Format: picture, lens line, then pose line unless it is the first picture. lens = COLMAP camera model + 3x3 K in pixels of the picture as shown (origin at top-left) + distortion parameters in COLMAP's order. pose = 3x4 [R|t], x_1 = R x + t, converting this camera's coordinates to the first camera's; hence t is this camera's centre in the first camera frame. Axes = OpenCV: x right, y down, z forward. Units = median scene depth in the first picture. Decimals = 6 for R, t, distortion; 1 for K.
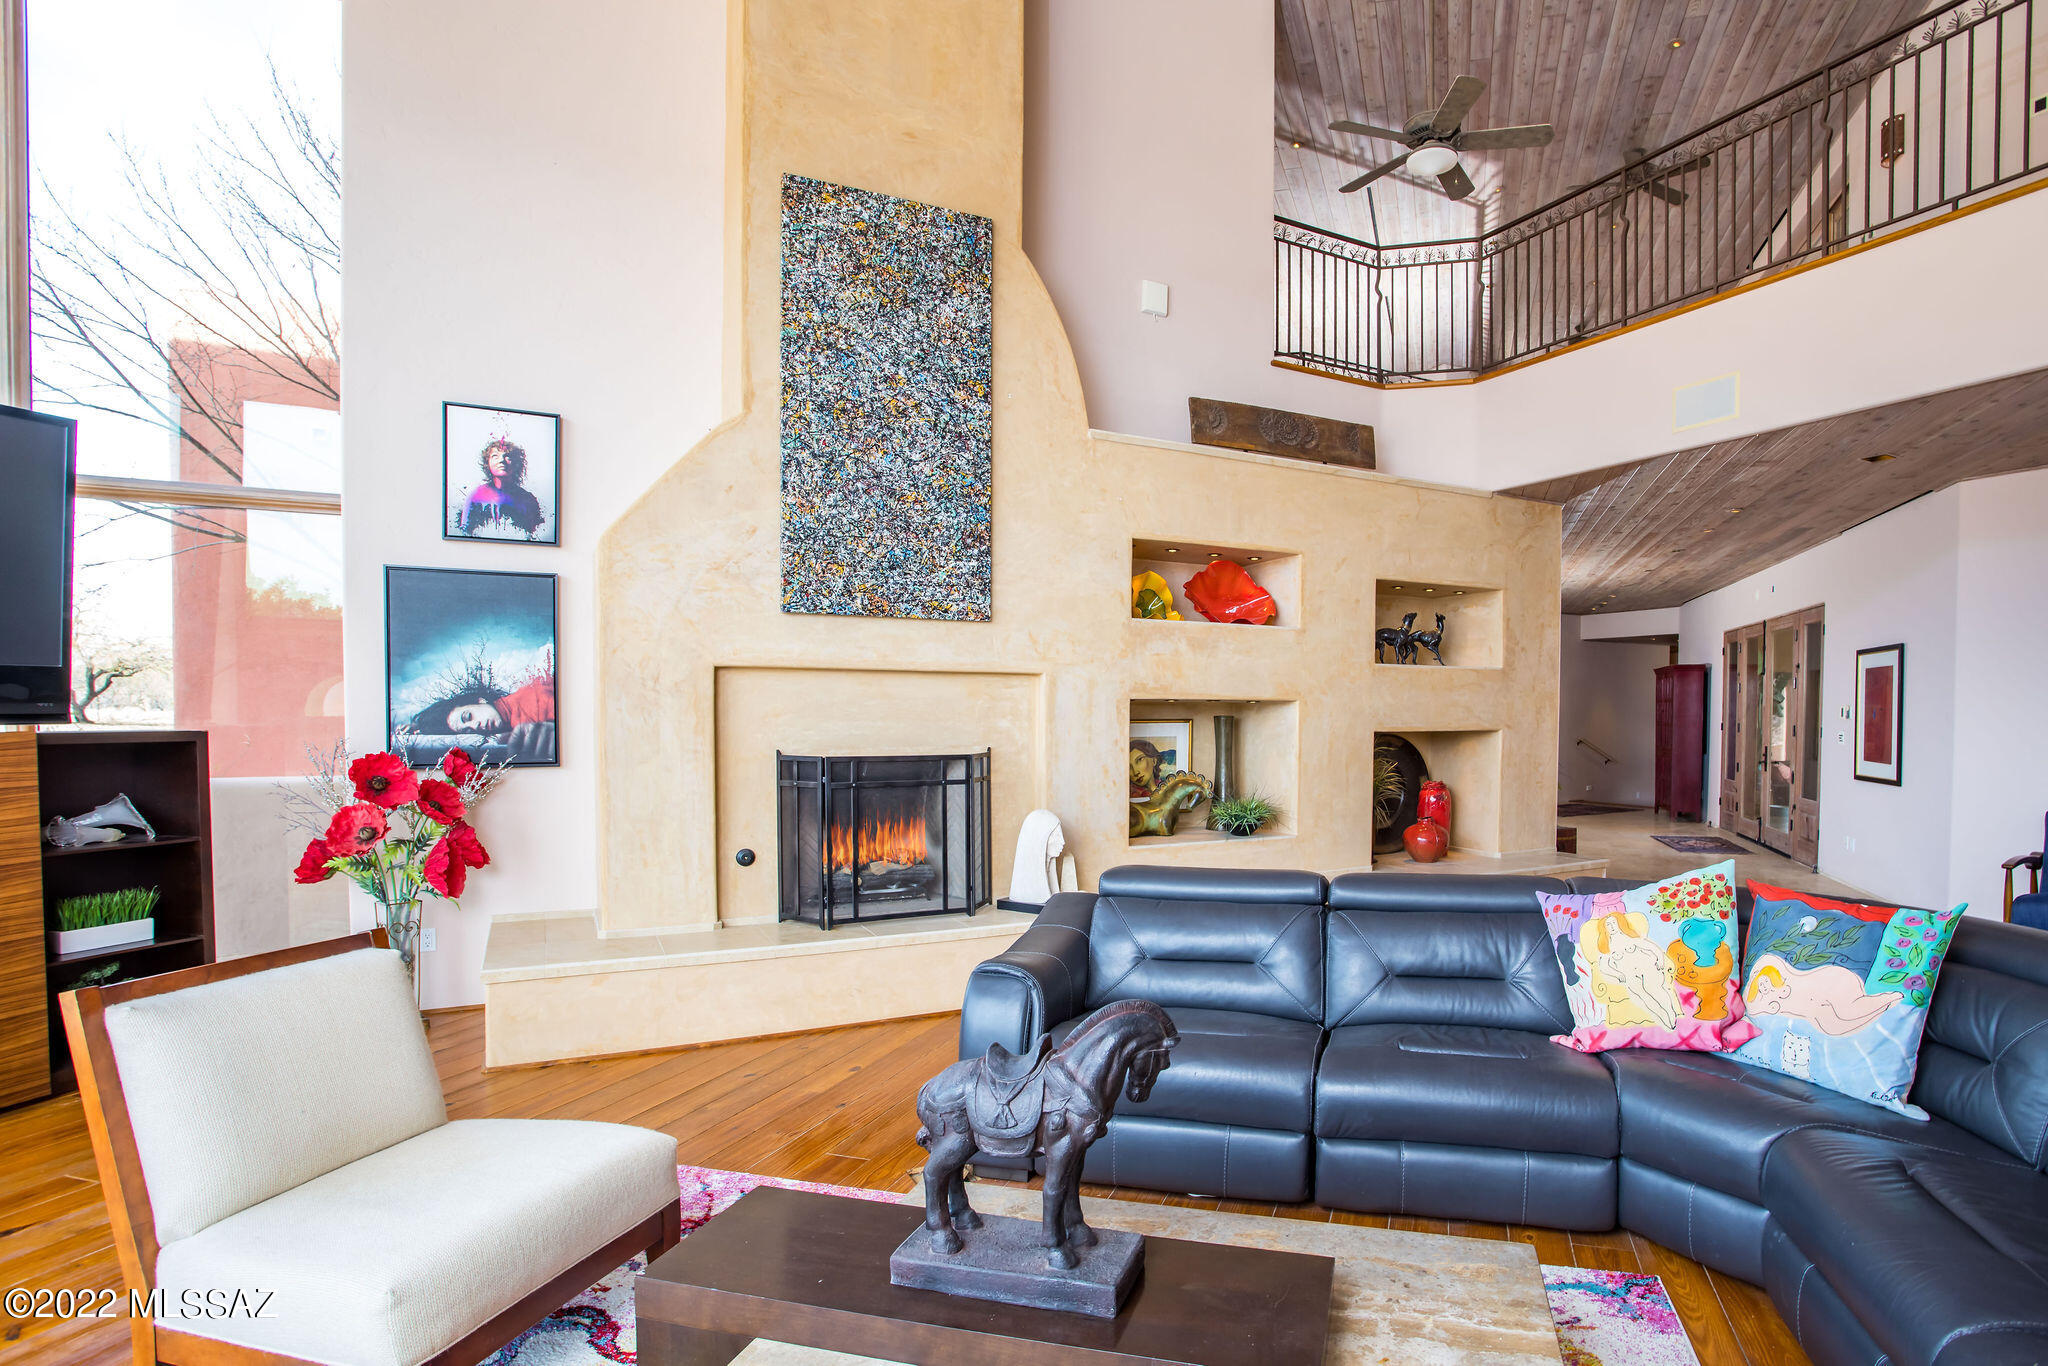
lens RADIAL K [[1018.6, 0, 1127.8], [0, 1018.6, 734.4], [0, 0, 1]] dist [-0.051900, 0.015686]
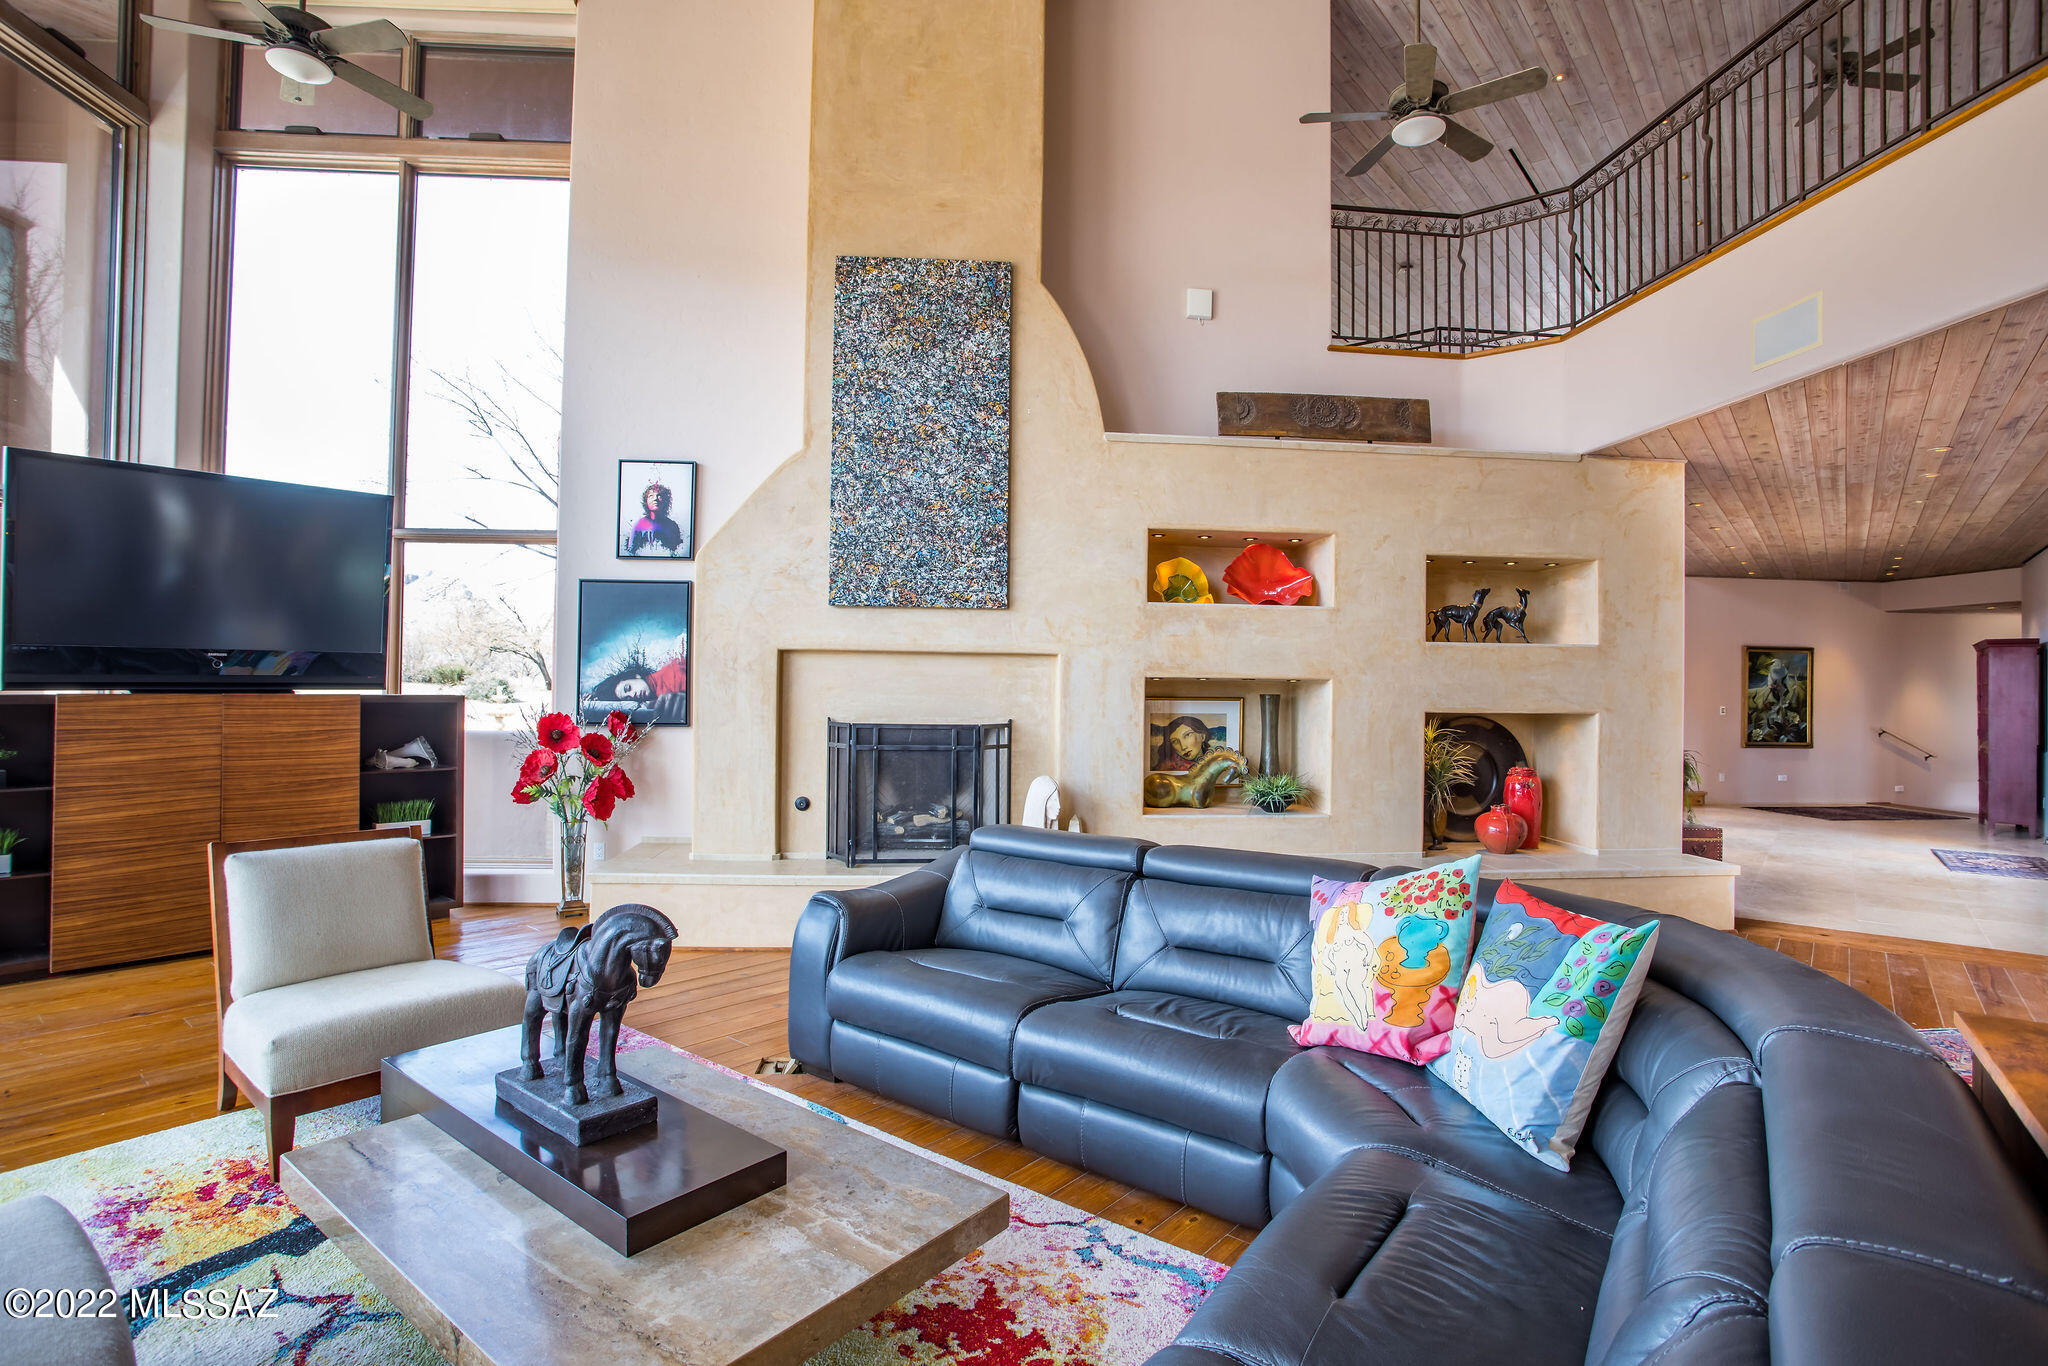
lens RADIAL K [[955.0, 0, 1031.2], [0, 955.0, 669.5], [0, 0, 1]] dist [-0.045527, 0.001319]
pose [[0.918168, -0.000040, -0.396191, 0.344362], [-0.017844, 0.998981, -0.041452, 0.000801], [0.395789, 0.045129, 0.917232, 0.032958]]
